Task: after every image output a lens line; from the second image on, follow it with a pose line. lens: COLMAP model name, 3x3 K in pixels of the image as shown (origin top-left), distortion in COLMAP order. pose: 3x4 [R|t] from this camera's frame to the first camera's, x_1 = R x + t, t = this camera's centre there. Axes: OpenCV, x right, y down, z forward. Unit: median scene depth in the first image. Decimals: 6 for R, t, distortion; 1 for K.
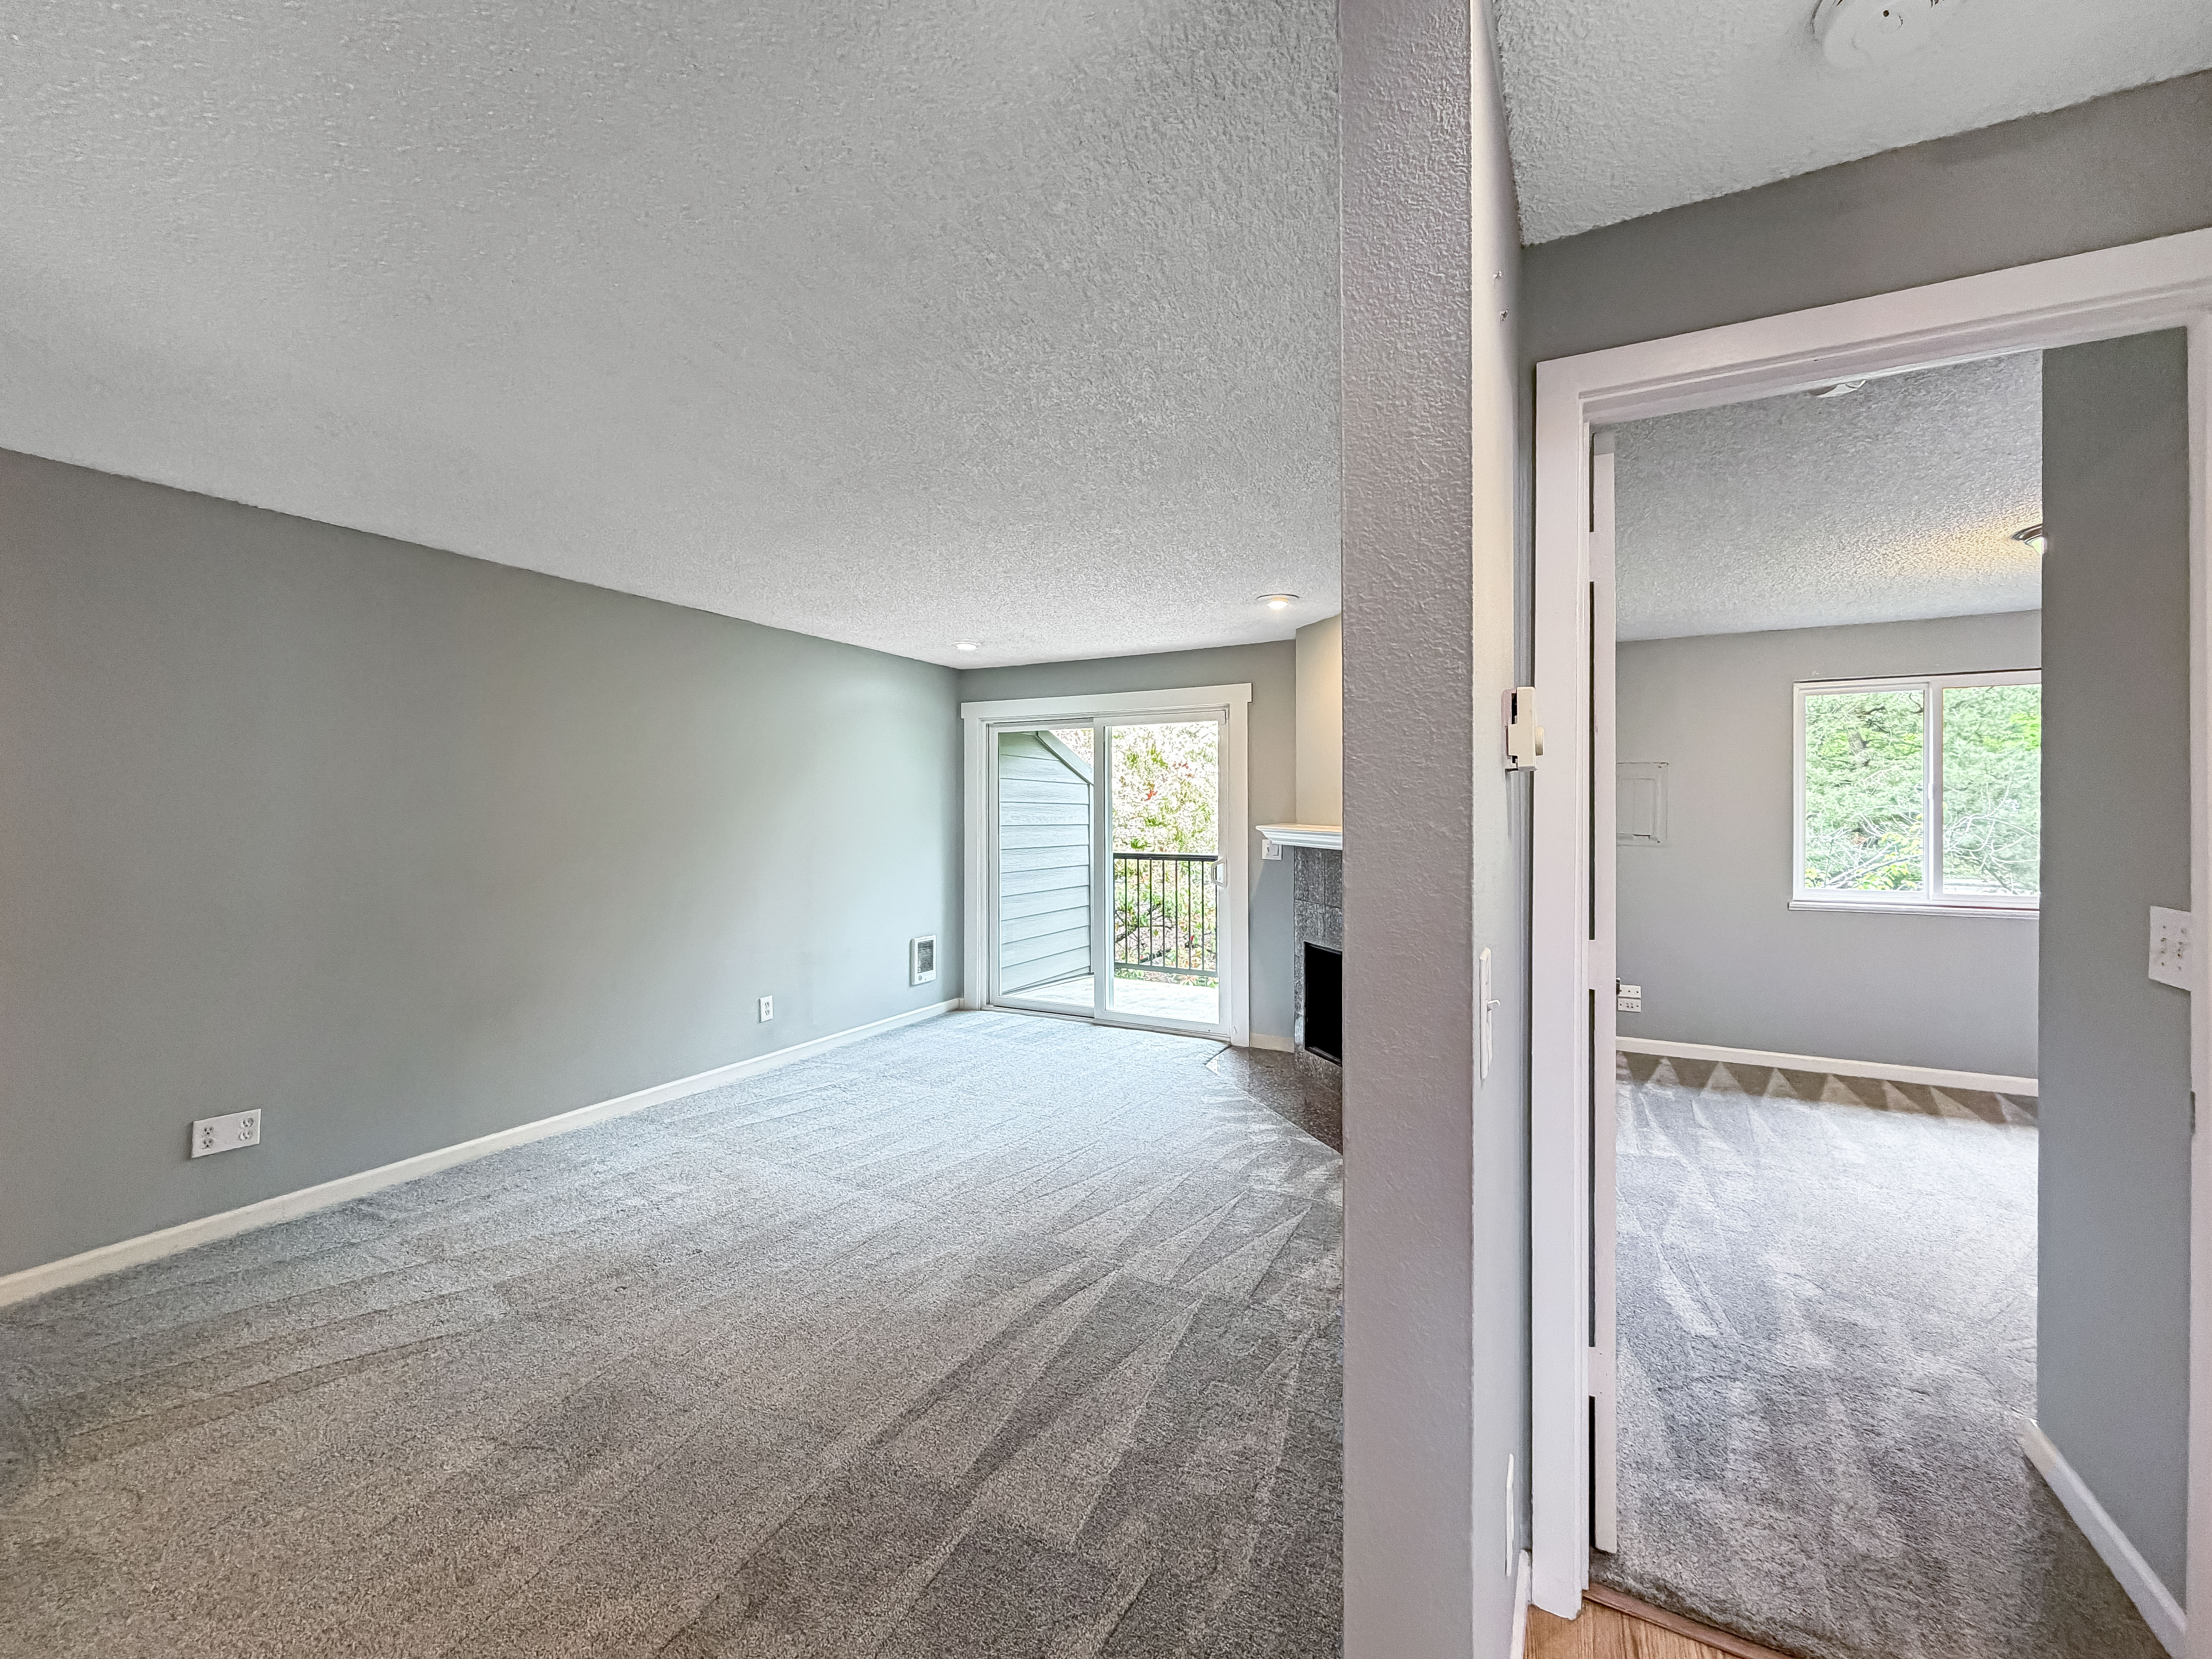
lens RADIAL K [[900.2, 0, 1105.4], [0, 900.2, 815.5], [0, 0, 1]] dist [-0.000685, -0.000232]
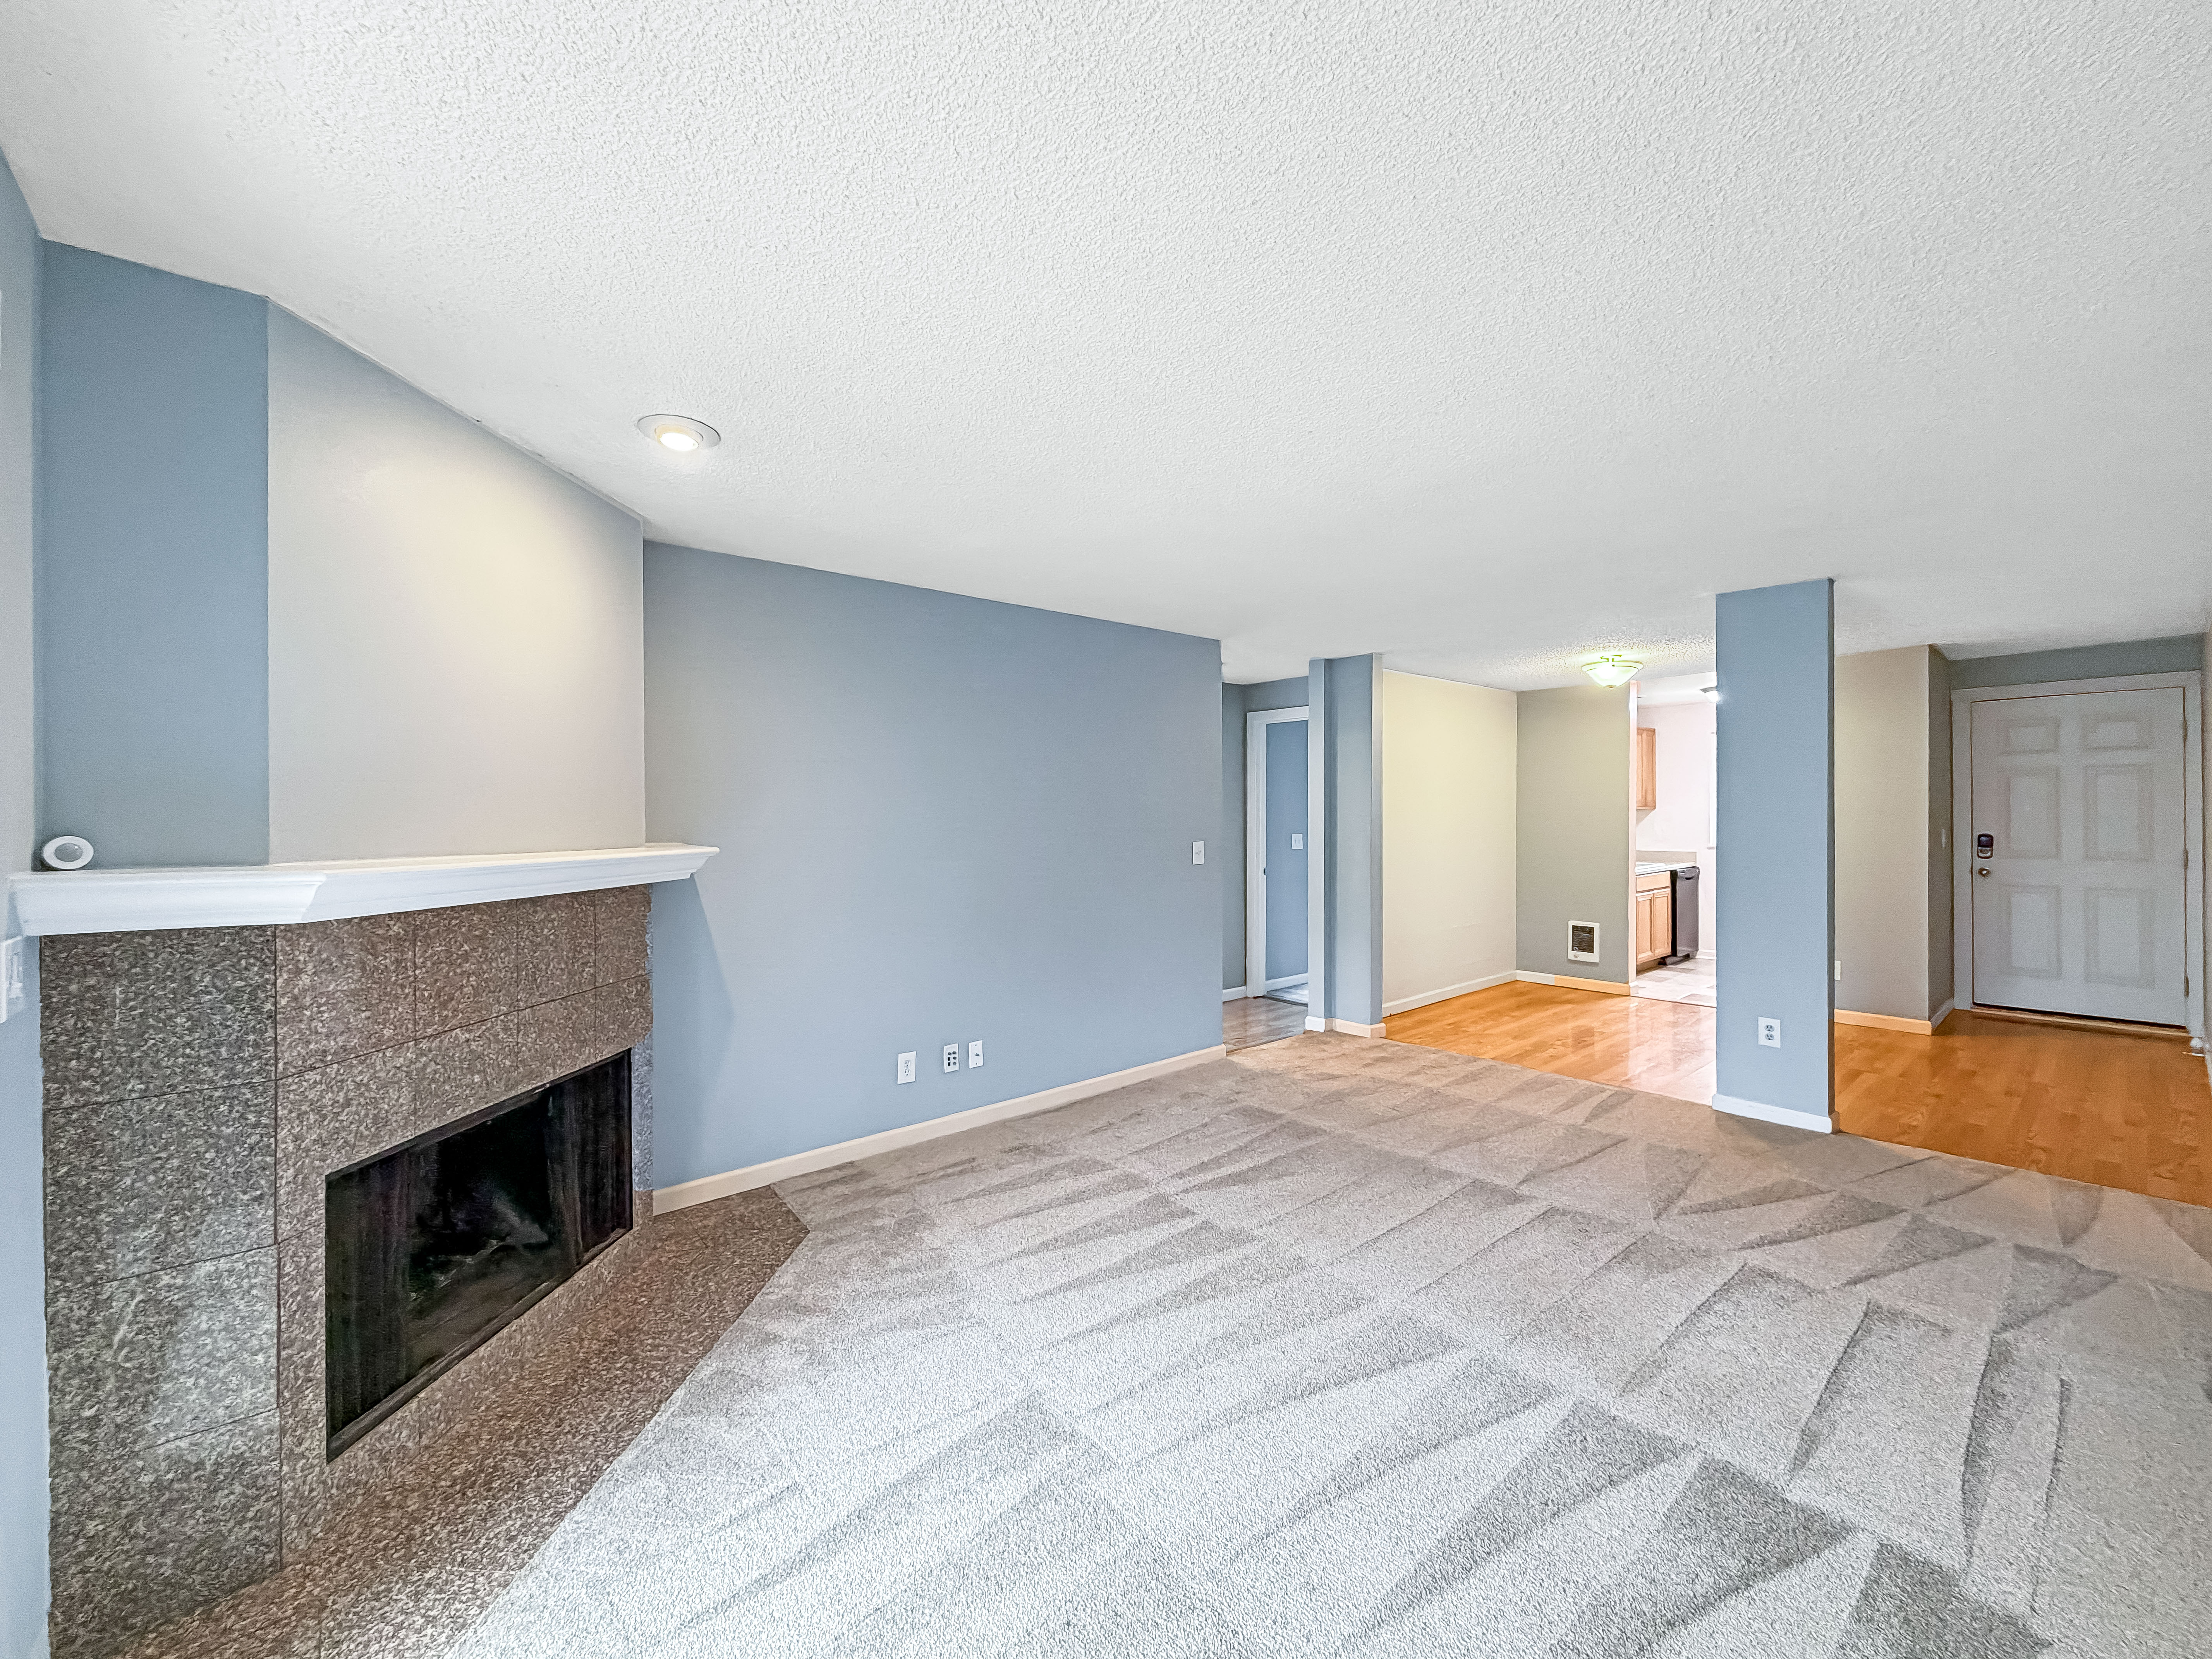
lens RADIAL K [[900.2, 0, 1105.4], [0, 900.2, 815.5], [0, 0, 1]] dist [-0.000685, -0.000232]
pose [[-0.933664, 0.006861, 0.358085, -0.249297], [0.008546, 0.999959, 0.003122, -0.007908], [-0.358049, 0.005975, -0.933684, 1.451827]]
